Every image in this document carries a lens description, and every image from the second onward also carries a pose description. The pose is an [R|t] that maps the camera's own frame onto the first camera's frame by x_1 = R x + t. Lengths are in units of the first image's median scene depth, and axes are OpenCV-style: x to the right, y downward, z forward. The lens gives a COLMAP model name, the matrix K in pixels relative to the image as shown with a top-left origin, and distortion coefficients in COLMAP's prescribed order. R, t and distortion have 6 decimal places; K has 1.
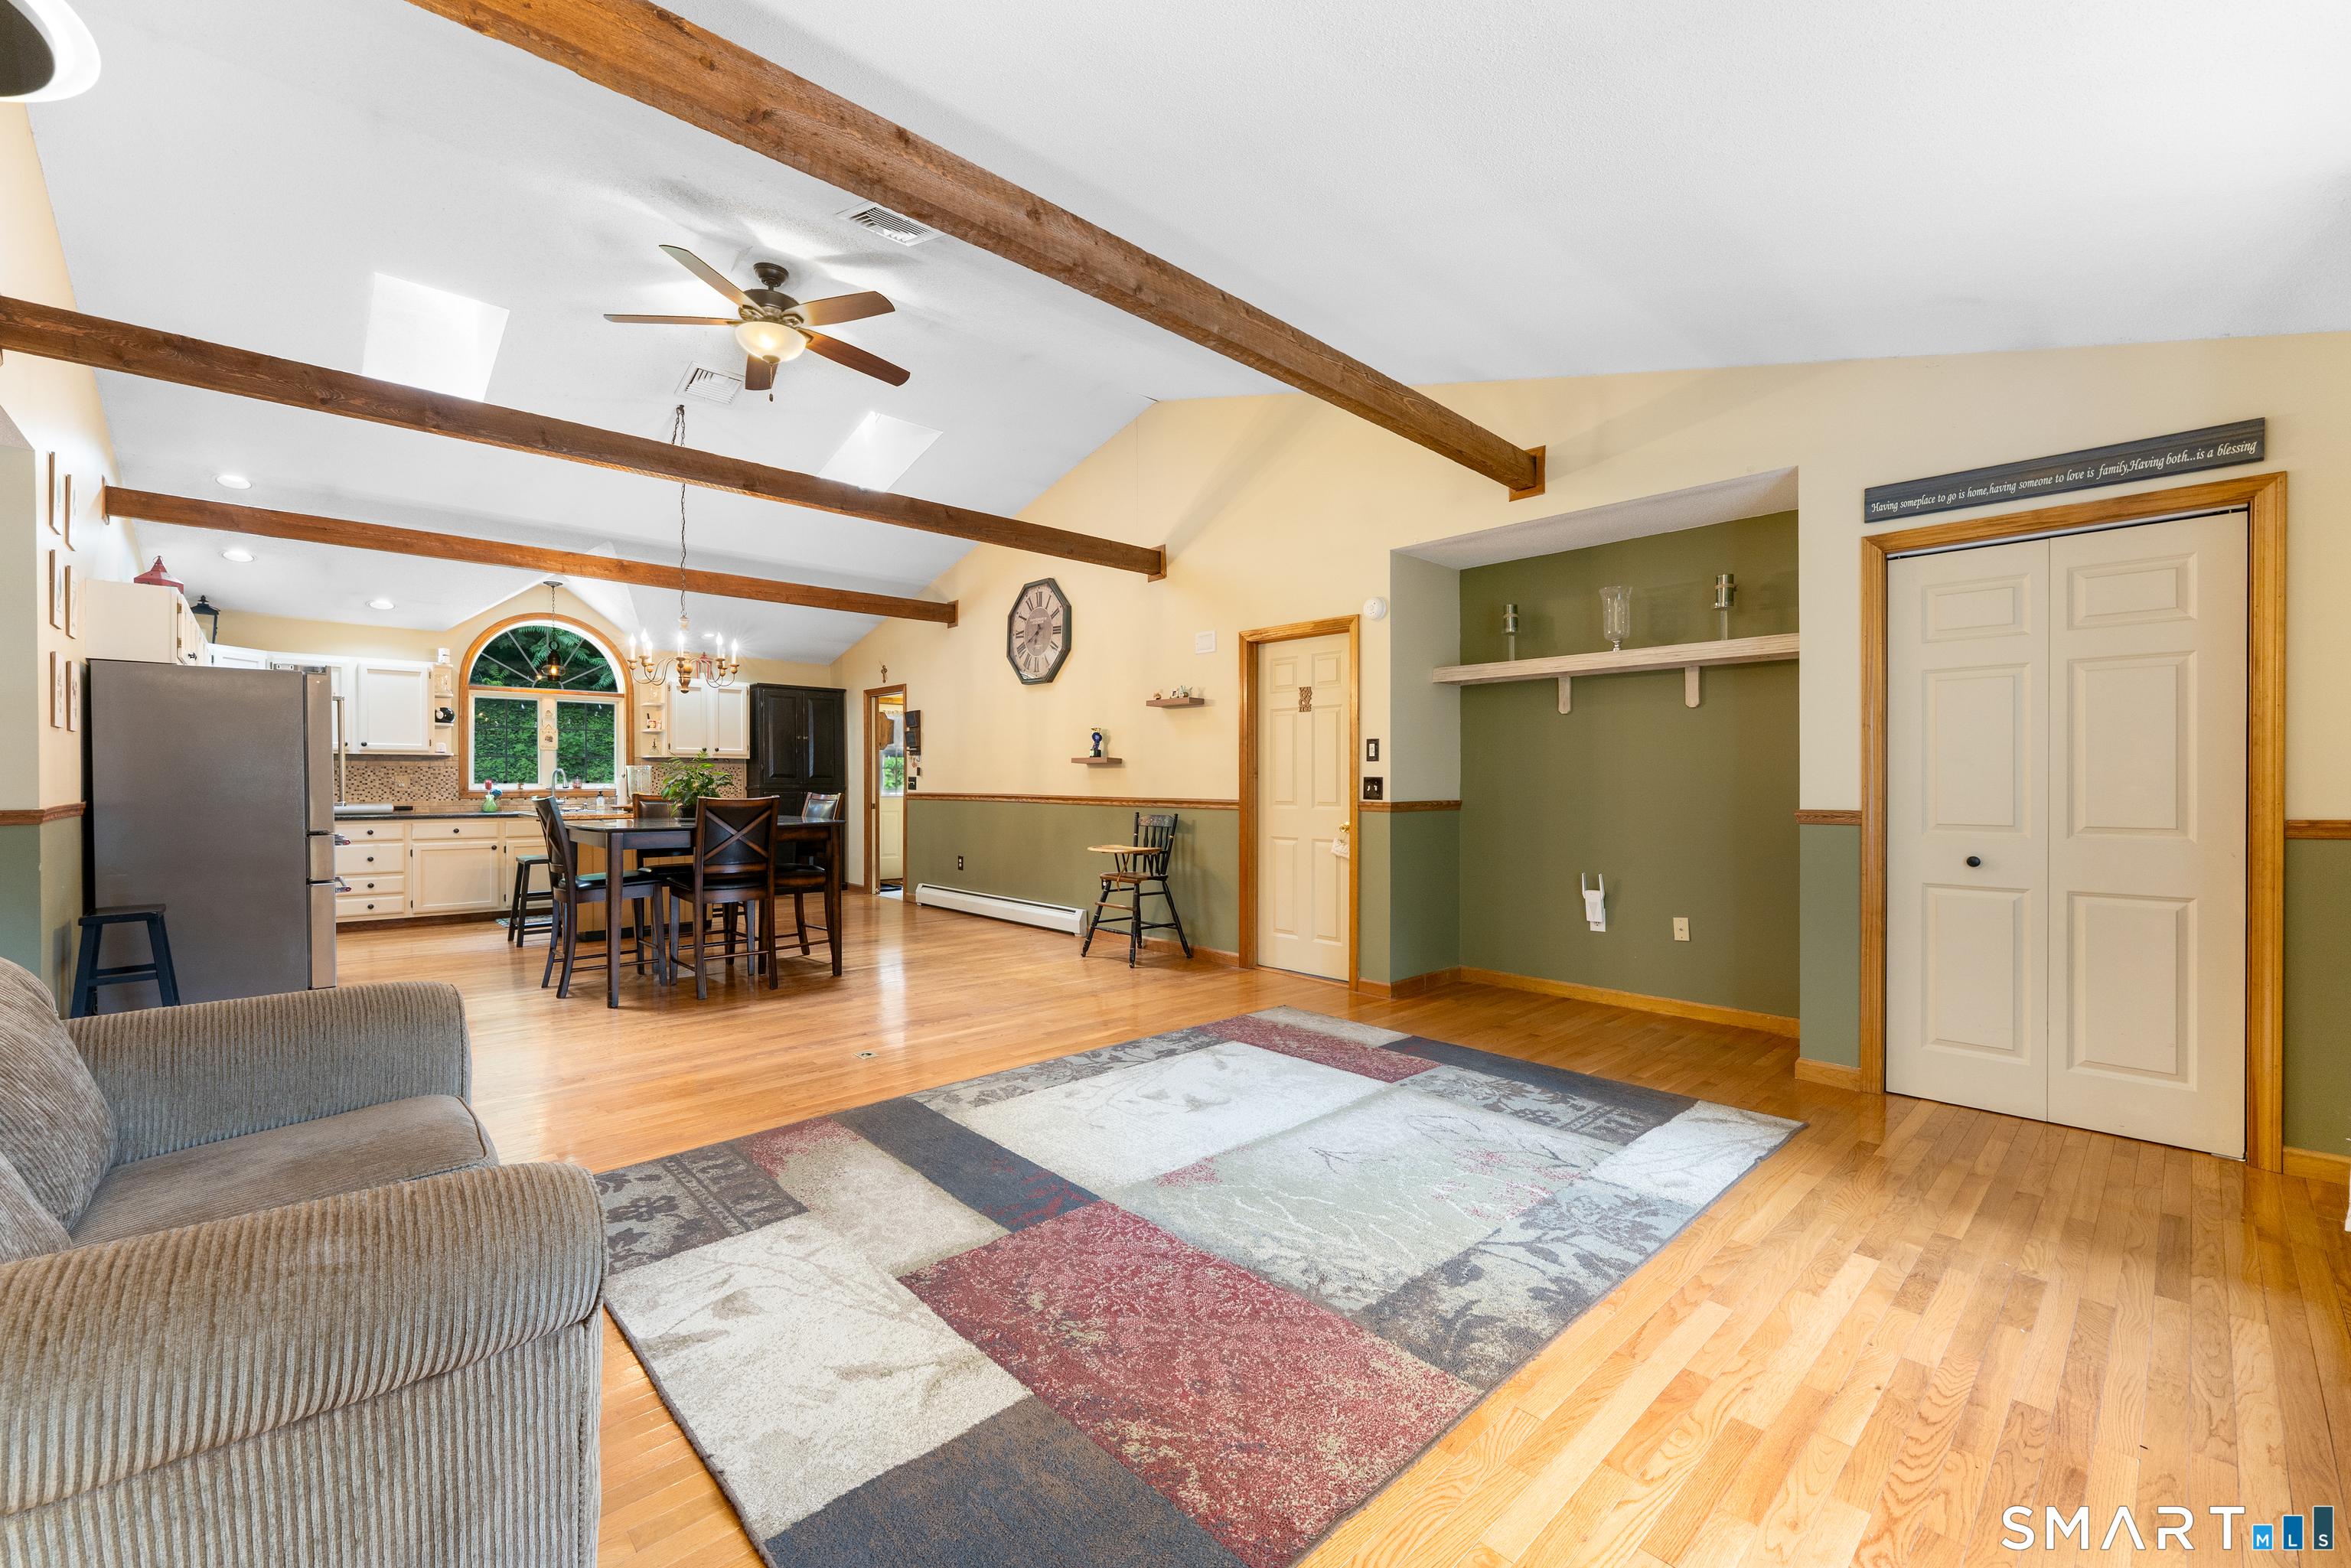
lens RADIAL K [[957.1, 0, 1167.8], [0, 957.1, 787.0], [0, 0, 1]] dist [0.000129, 0.000057]
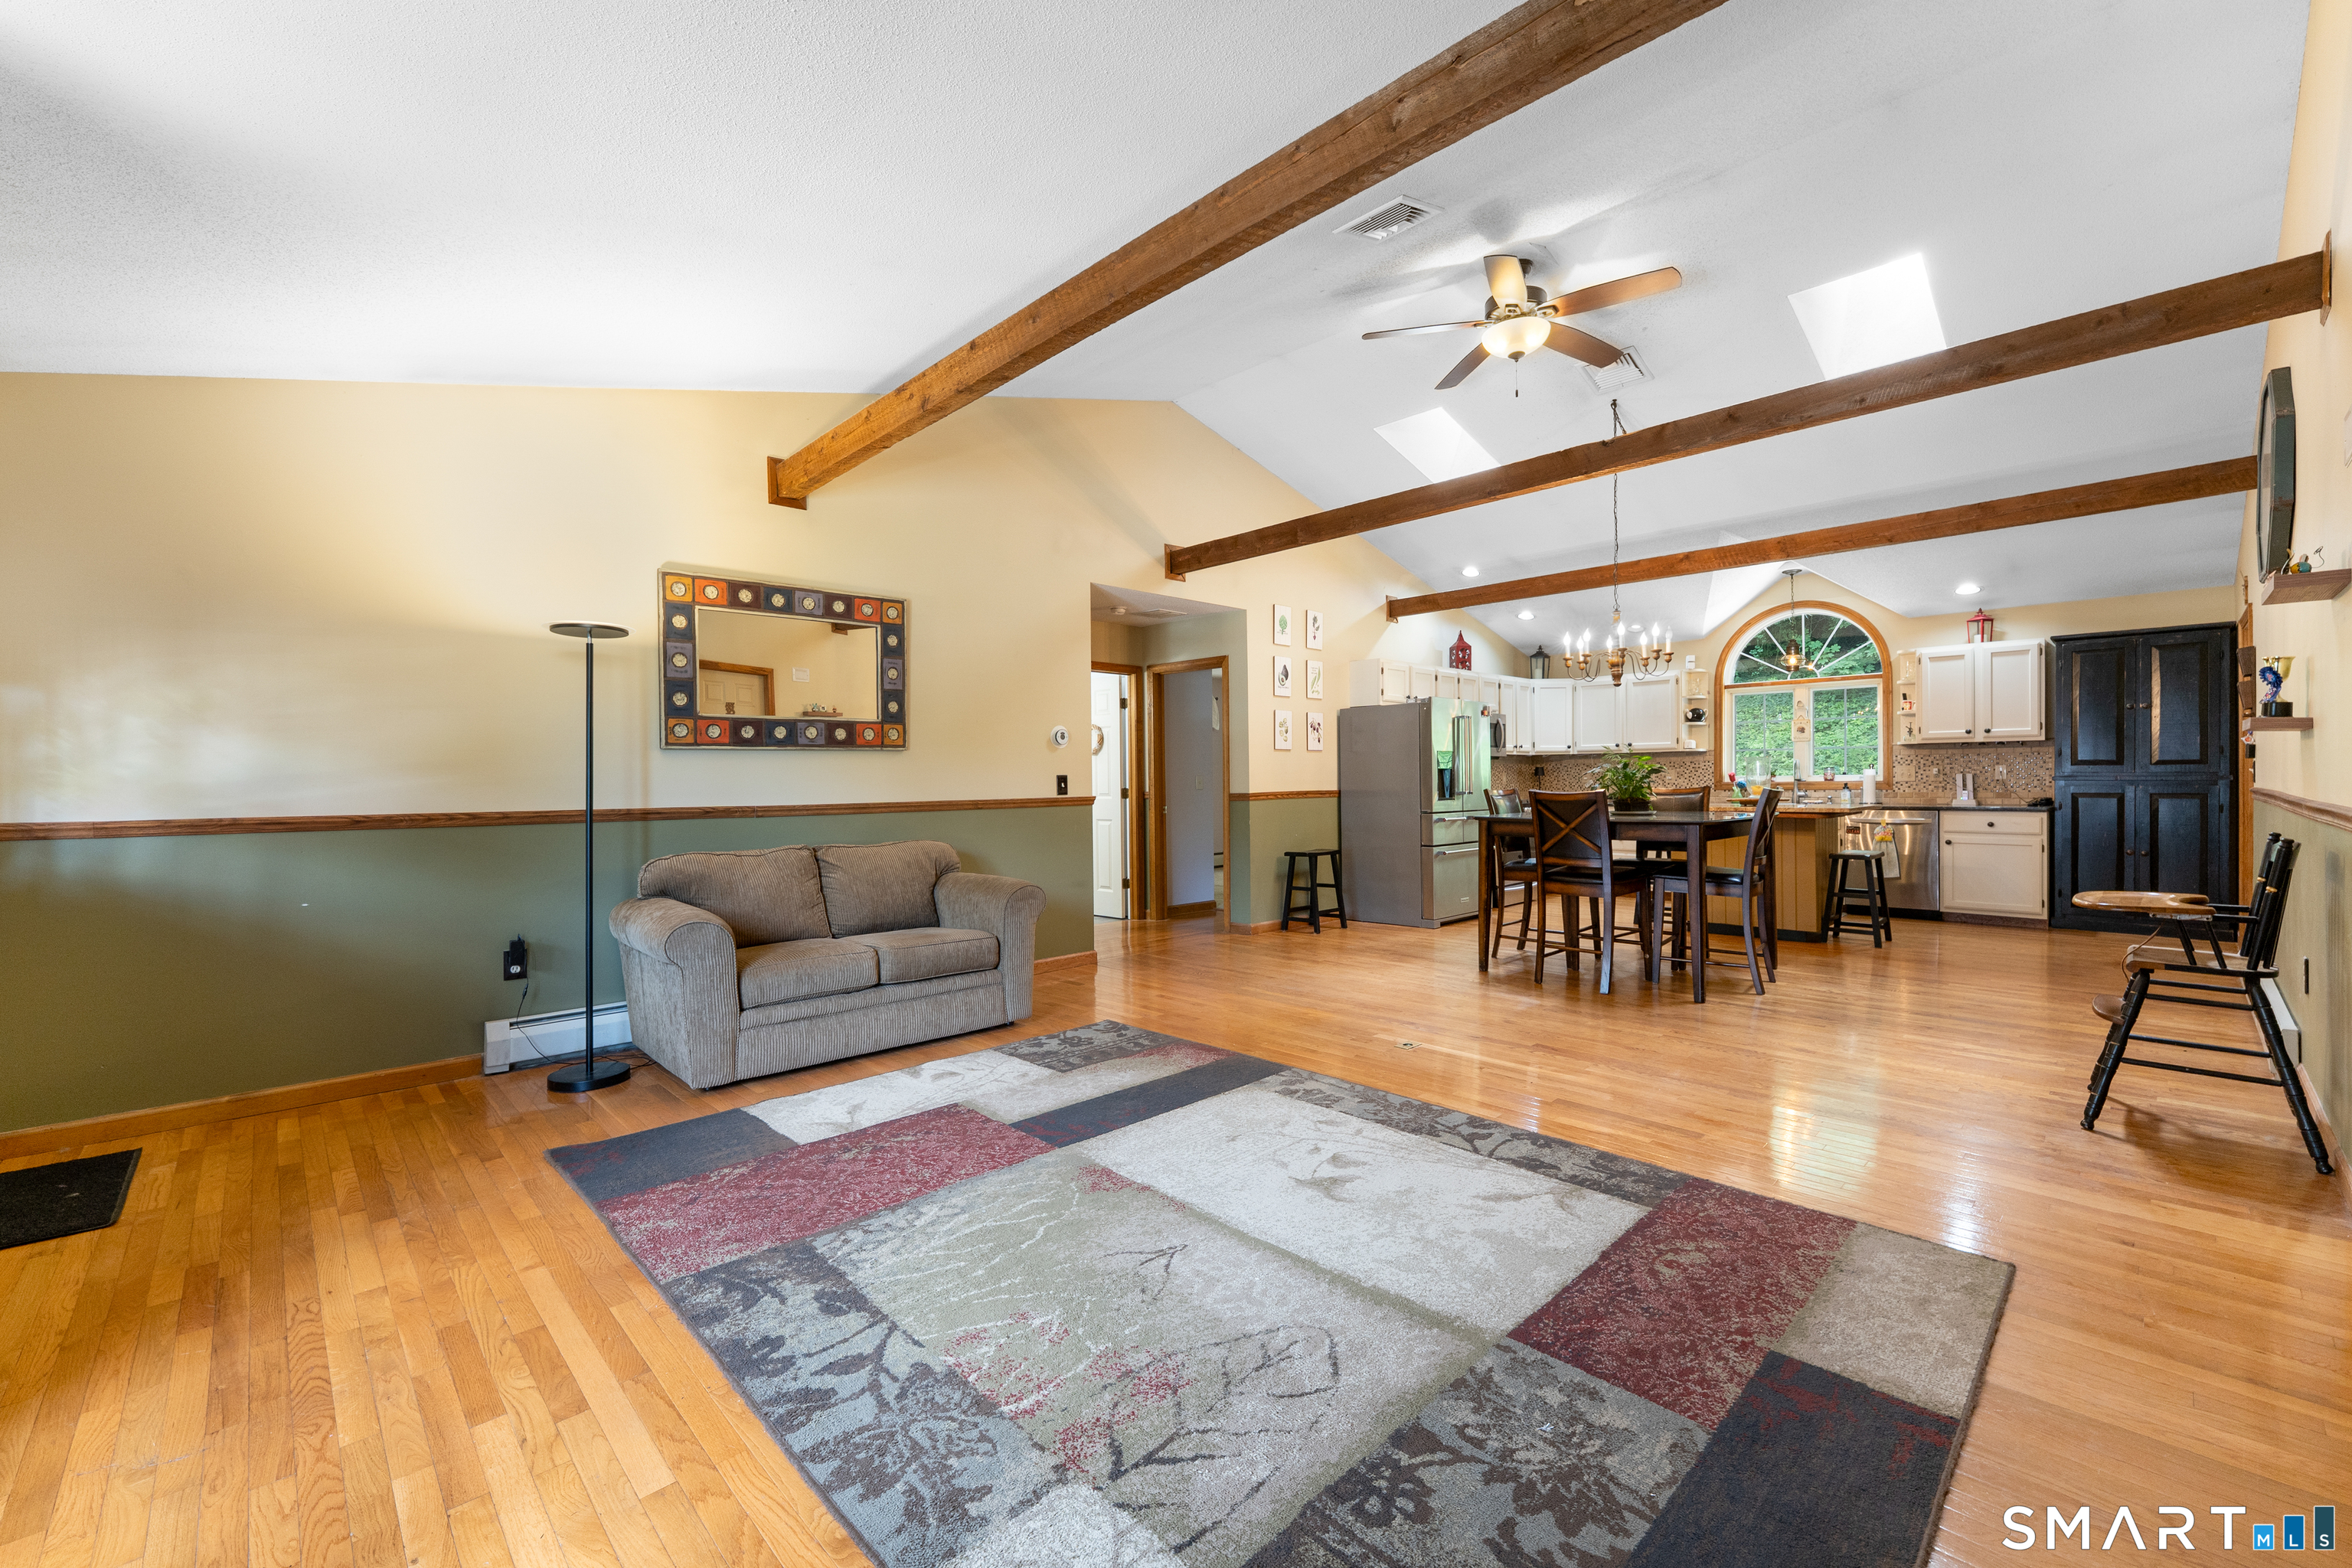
lens RADIAL K [[957.5, 0, 1168.3], [0, 957.5, 787.0], [0, 0, 1]] dist [0.000129, 0.000057]
pose [[0.013334, 0.006875, -0.999887, 0.832884], [0.003468, 0.999970, 0.006922, -0.002482], [0.999905, -0.003560, 0.013310, 0.876392]]
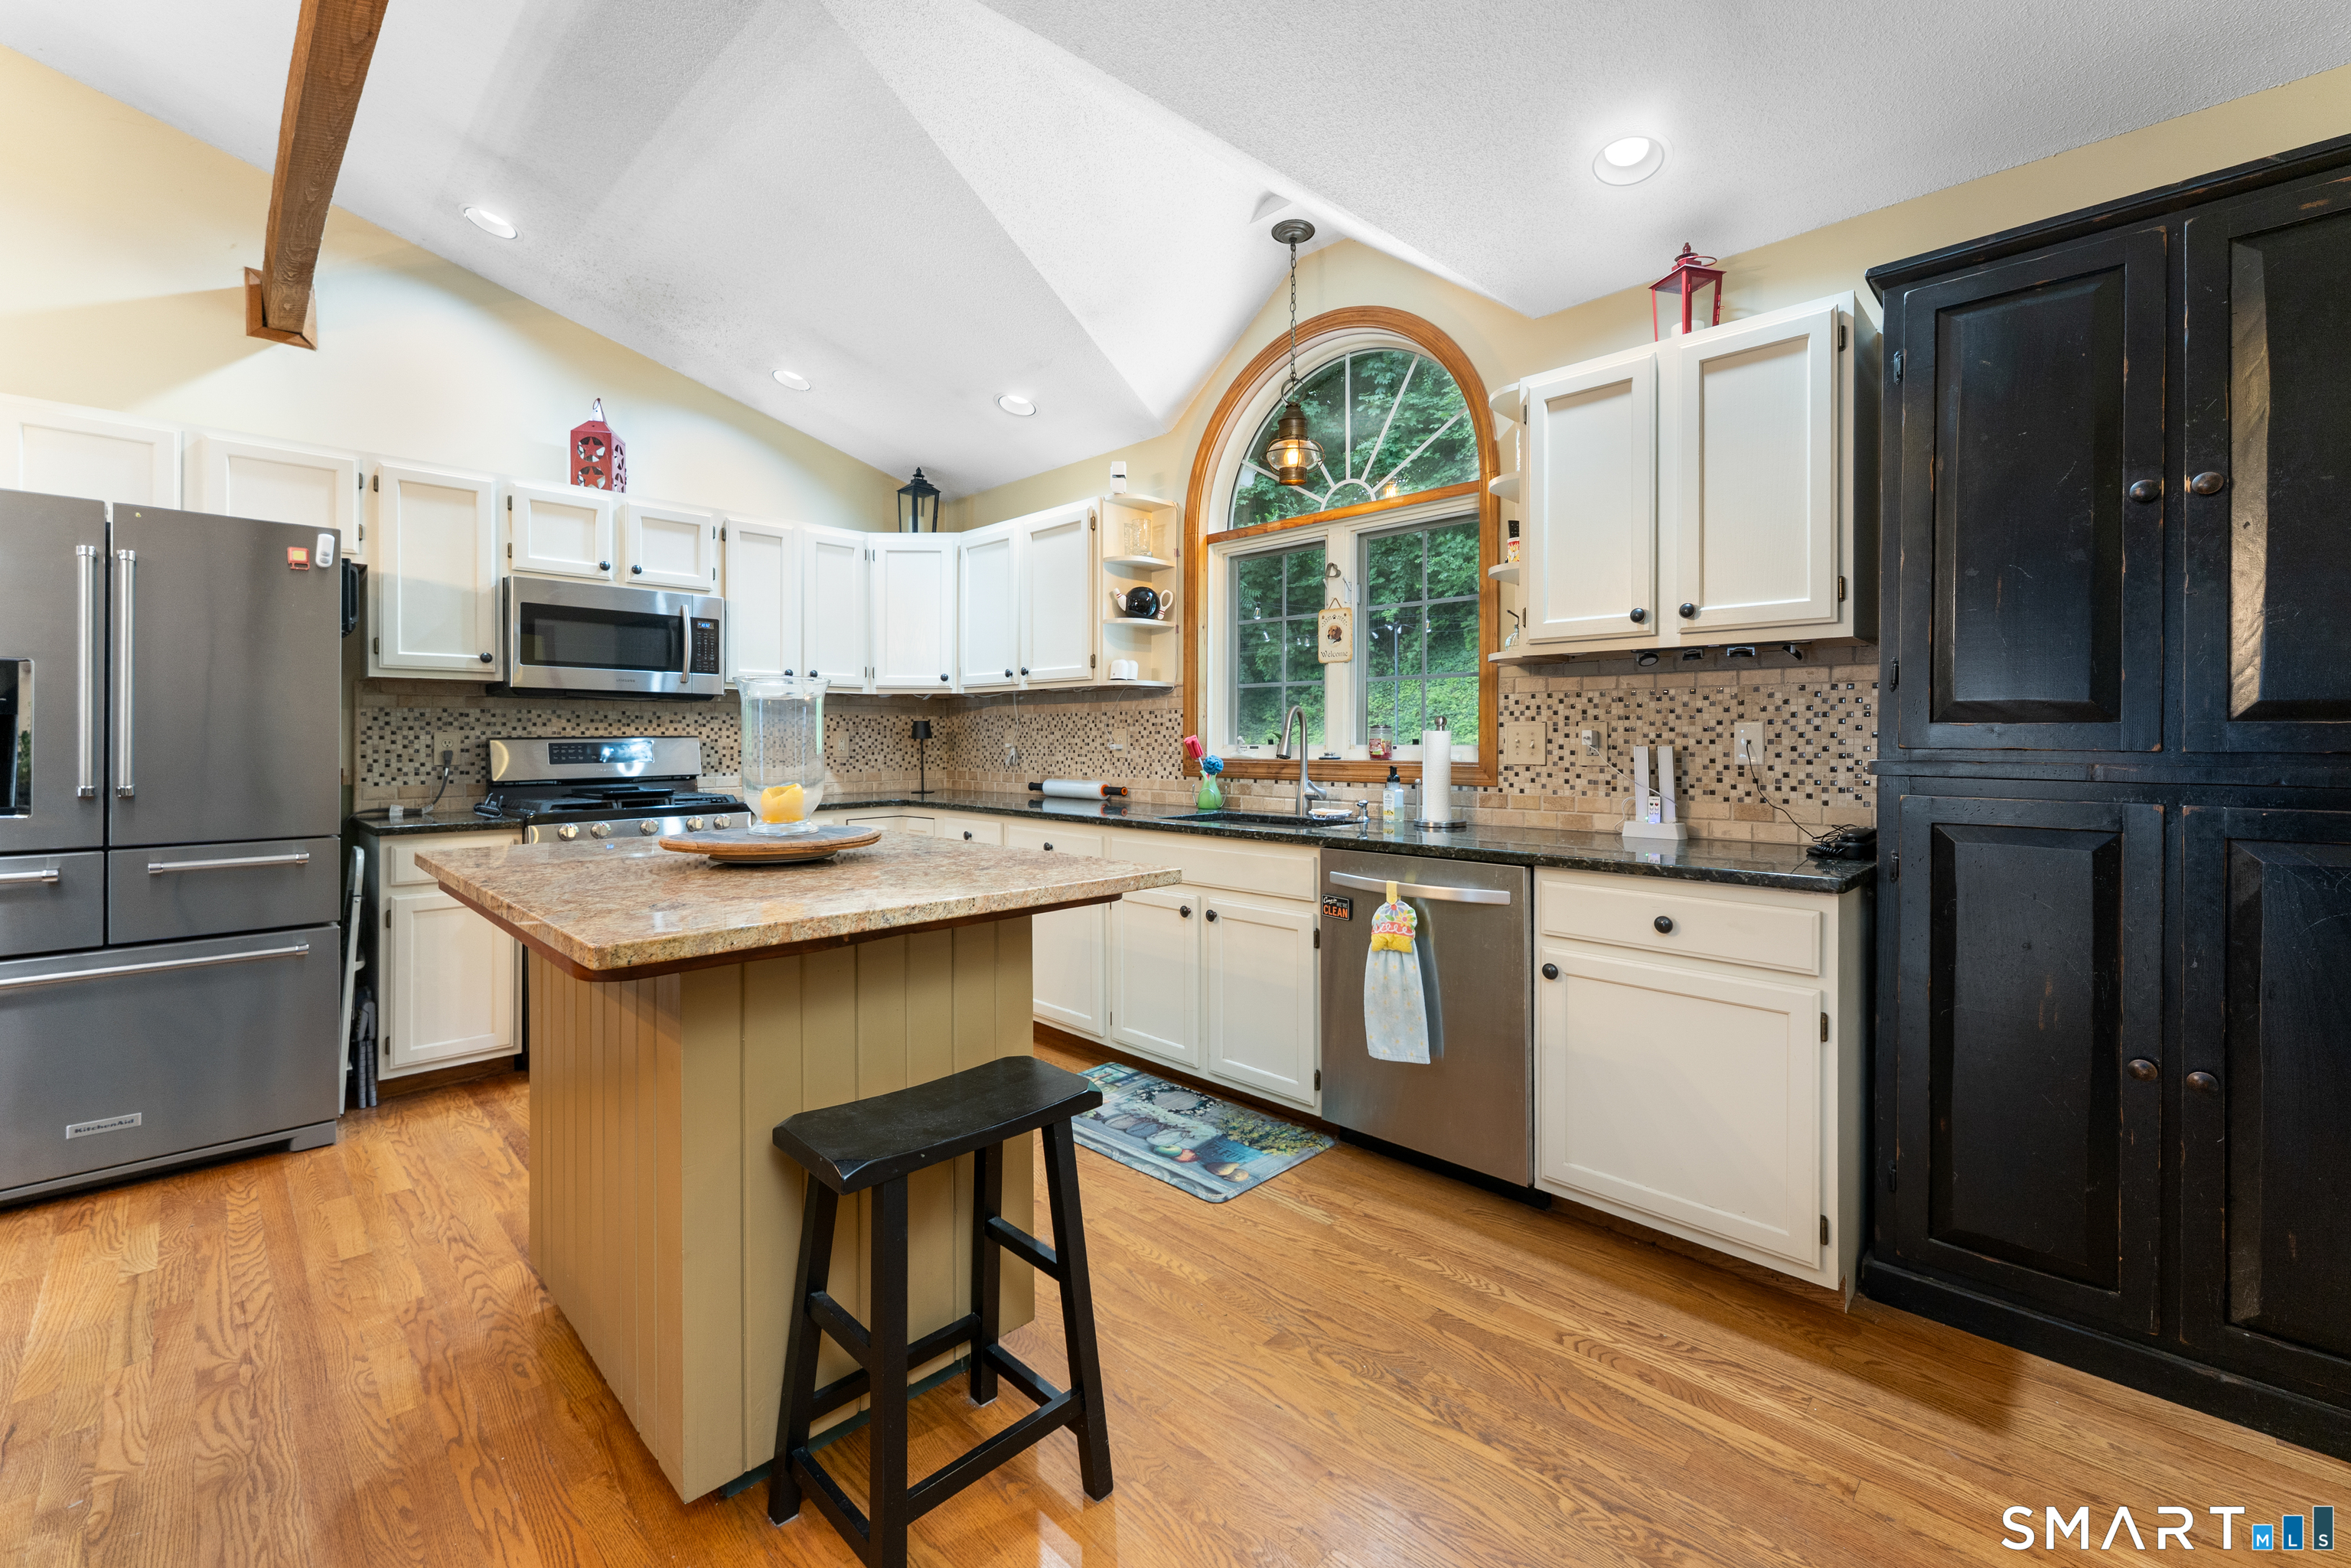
lens RADIAL K [[981.4, 0, 1169.9], [0, 981.4, 733.2], [0, 0, 1]] dist [0.000423, 0.000089]
pose [[0.029554, -0.004272, -0.999554, -0.624691], [-0.006905, 0.999966, -0.004478, -0.016932], [0.999539, 0.007035, 0.029524, 2.368700]]
